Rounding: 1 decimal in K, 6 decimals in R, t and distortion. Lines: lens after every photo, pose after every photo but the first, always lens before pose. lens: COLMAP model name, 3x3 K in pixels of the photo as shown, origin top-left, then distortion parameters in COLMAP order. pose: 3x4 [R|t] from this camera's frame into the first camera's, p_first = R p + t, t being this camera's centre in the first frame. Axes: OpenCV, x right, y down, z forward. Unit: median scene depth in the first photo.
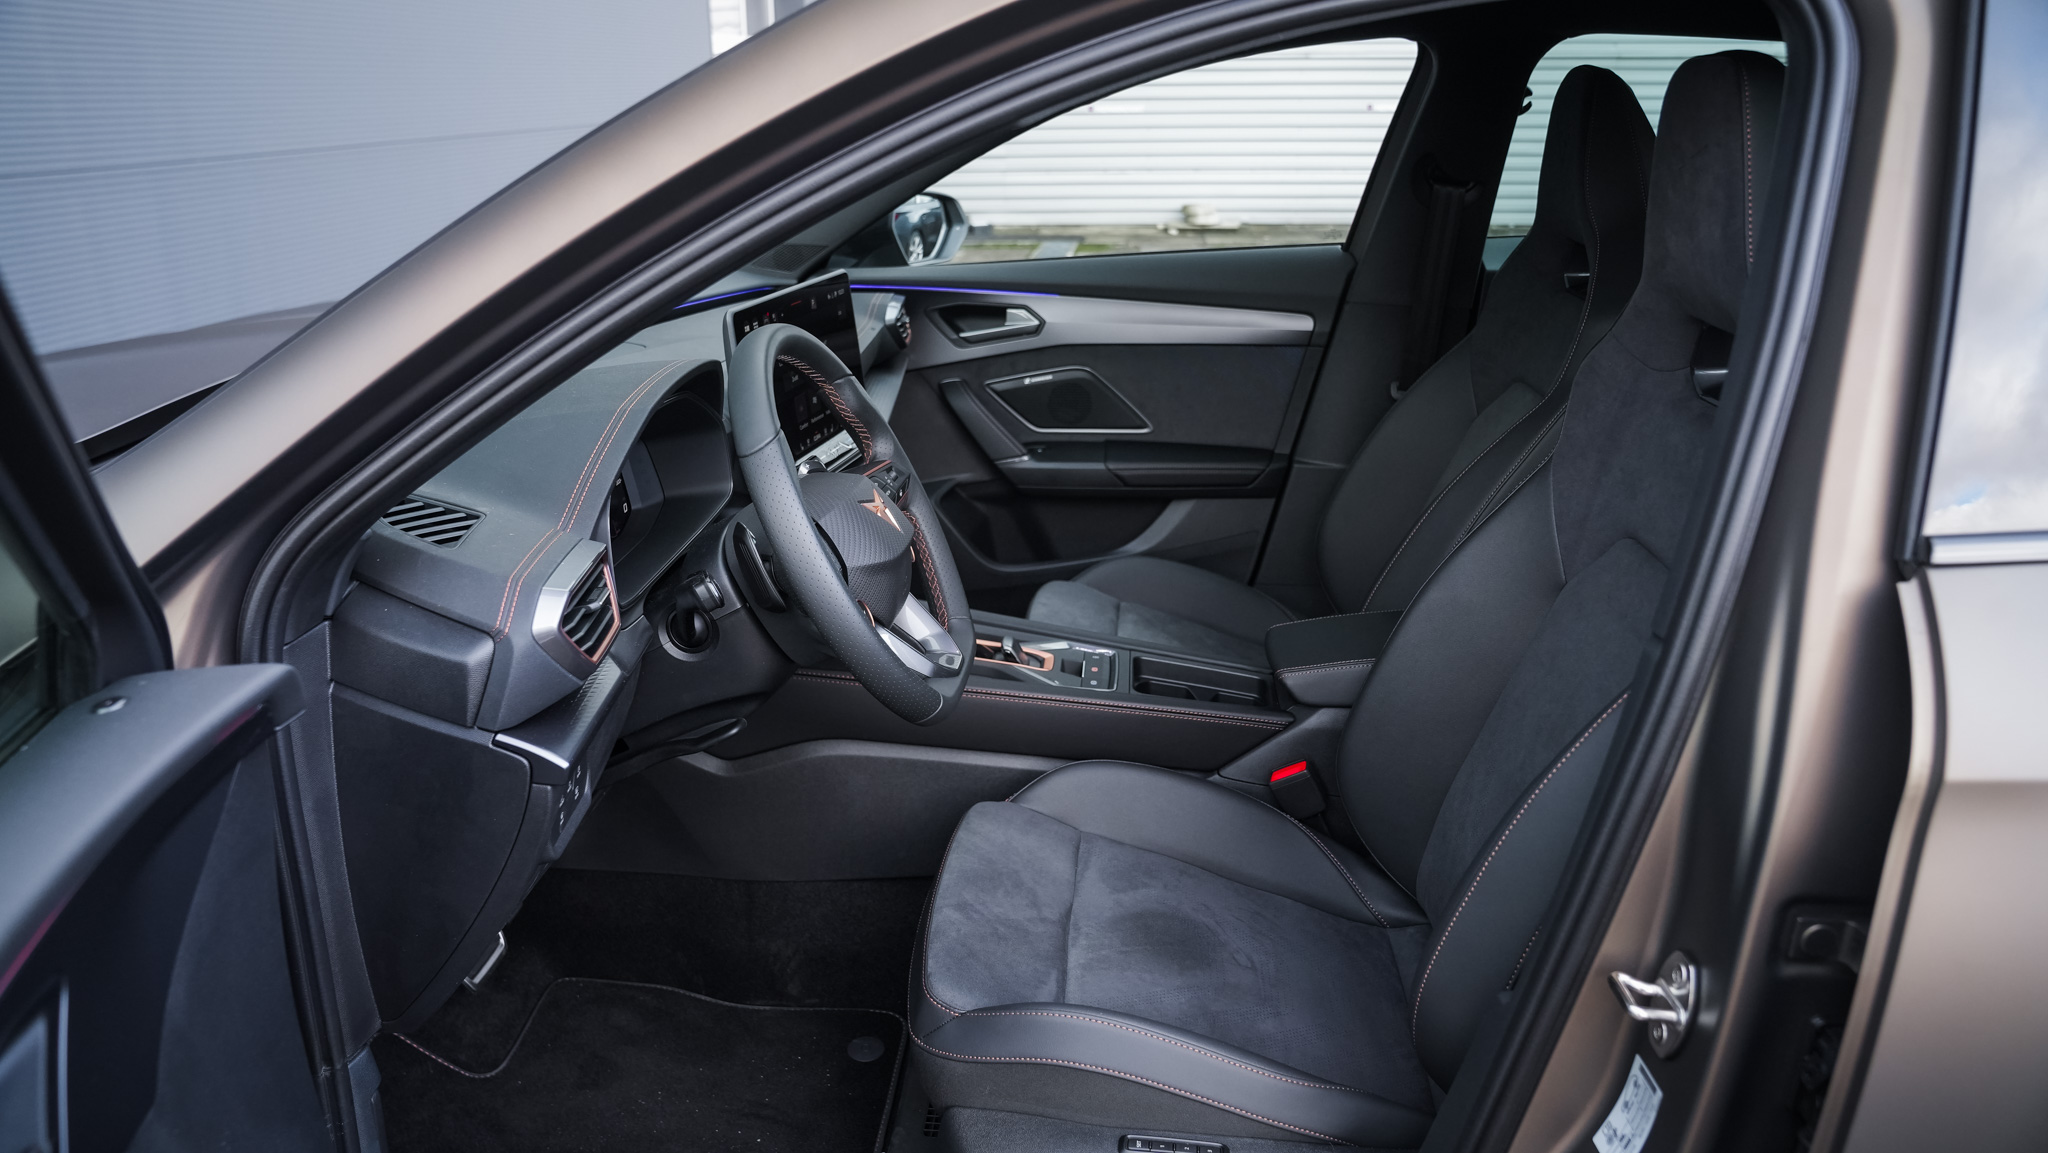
lens RADIAL K [[1406.9, 0, 1024.0], [0, 1406.9, 576.5], [0, 0, 1]] dist [-0.135727, 0.101870]
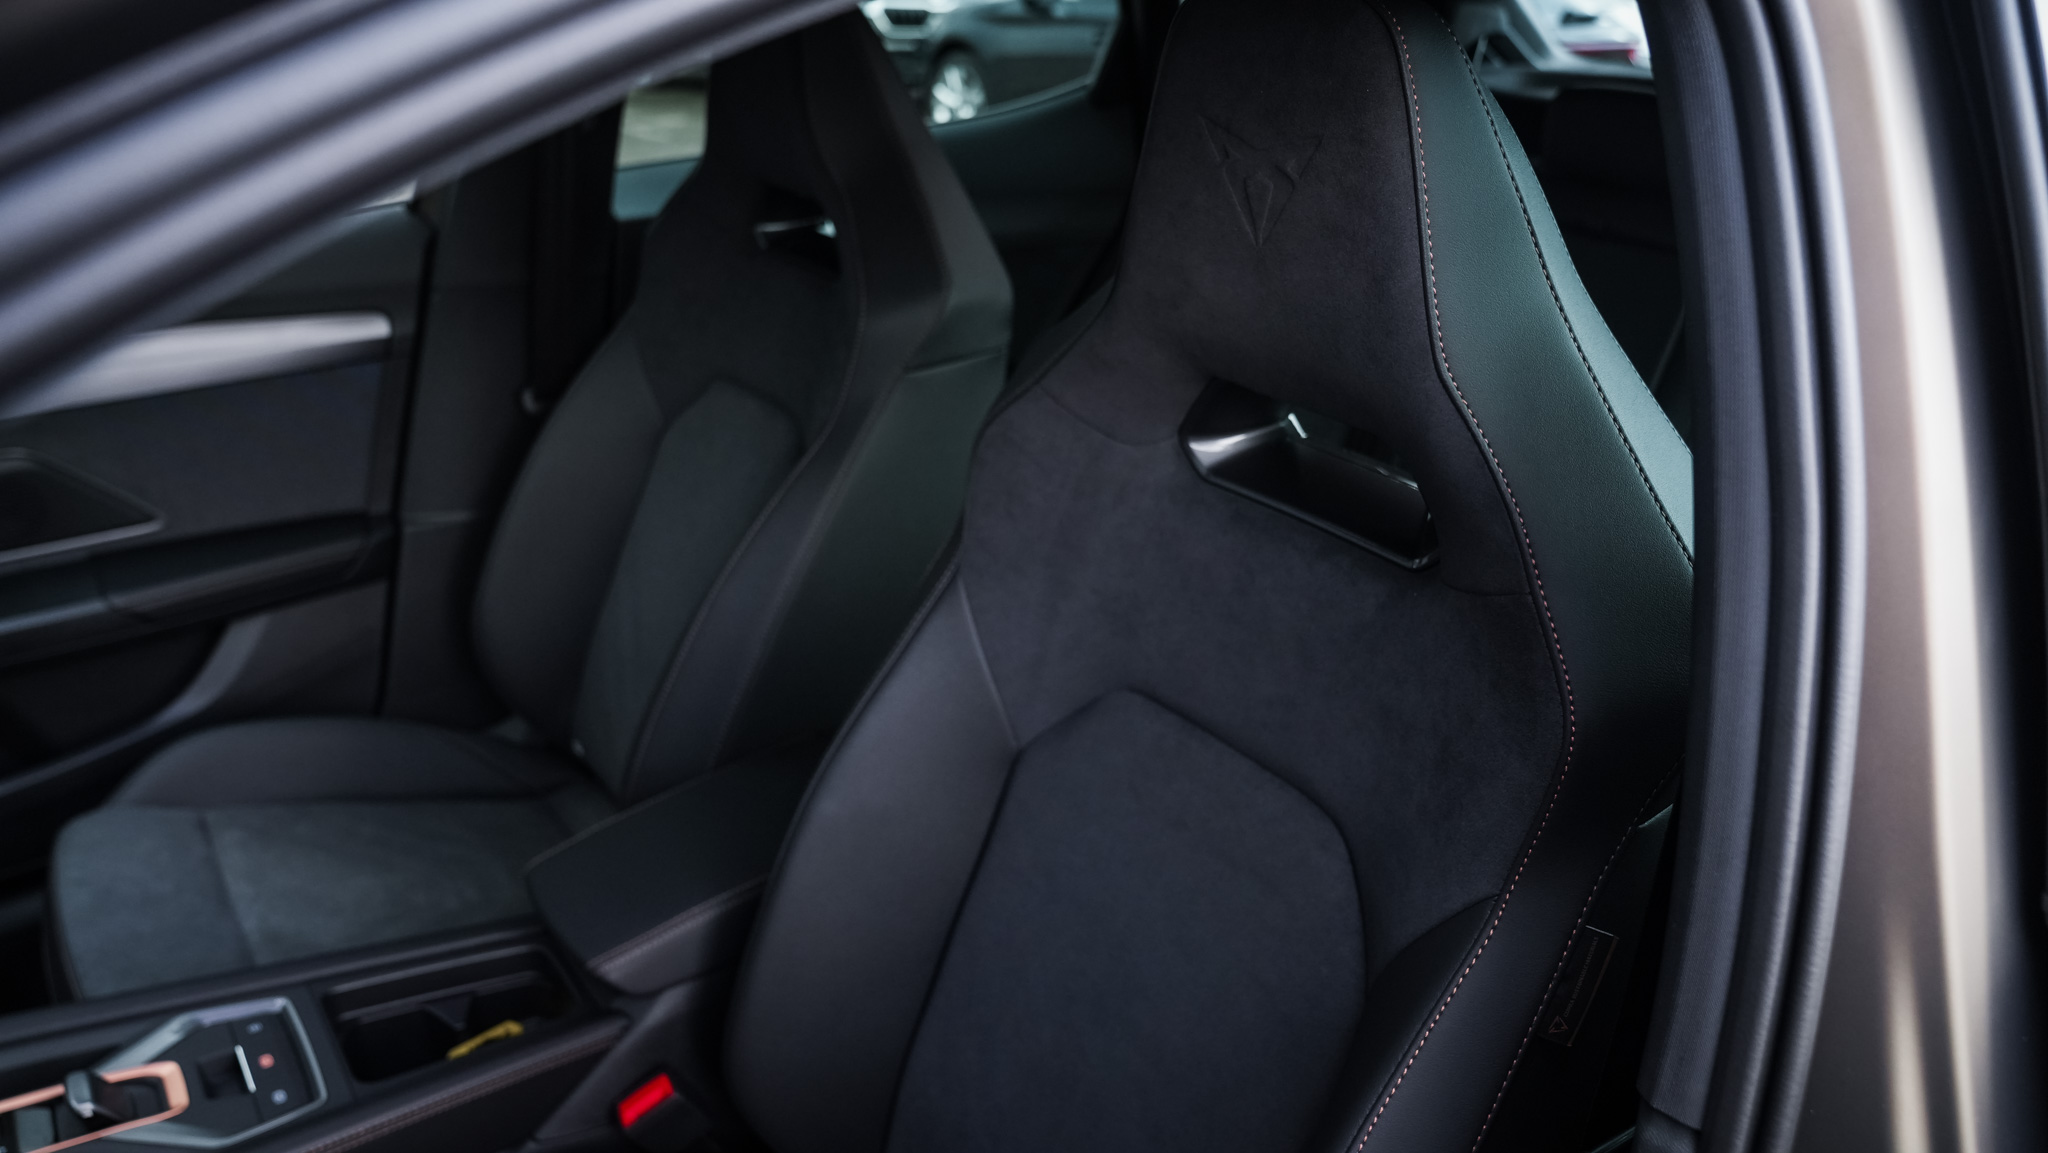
lens RADIAL K [[1406.9, 0, 1024.0], [0, 1406.9, 576.5], [0, 0, 1]] dist [-0.135727, 0.101870]
pose [[0.740742, -0.261058, 0.618991, -0.007105], [0.189164, 0.965178, 0.180689, -0.122045], [-0.644607, -0.016753, 0.764331, 0.283643]]
